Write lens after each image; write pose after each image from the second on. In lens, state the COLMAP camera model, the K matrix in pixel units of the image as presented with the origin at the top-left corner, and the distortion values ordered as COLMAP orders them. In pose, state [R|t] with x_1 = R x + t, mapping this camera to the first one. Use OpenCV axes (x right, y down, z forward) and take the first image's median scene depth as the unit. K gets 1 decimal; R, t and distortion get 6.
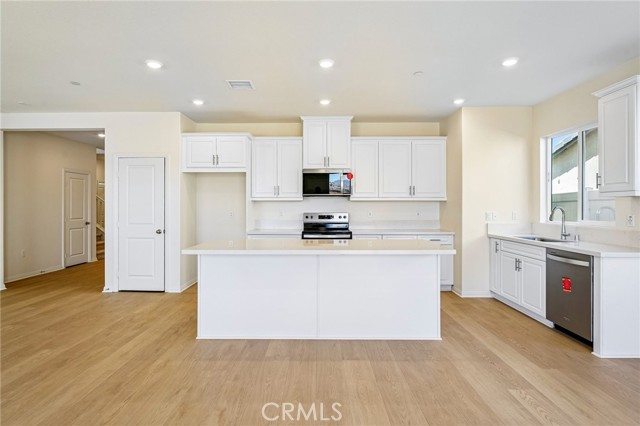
lens RADIAL K [[336.8, 0, 318.7], [0, 336.8, 206.1], [0, 0, 1]] dist [-0.002926, -0.000535]
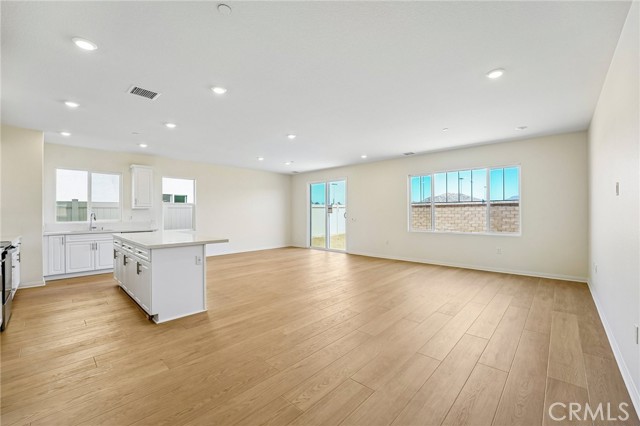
lens RADIAL K [[260.3, 0, 316.8], [0, 260.3, 213.8], [0, 0, 1]] dist [-0.022245, 0.000170]
pose [[-0.729676, 0.001150, 0.683792, -0.876275], [0.002714, 0.999996, 0.001215, 0.007055], [-0.683788, 0.002742, -0.729676, 0.919188]]
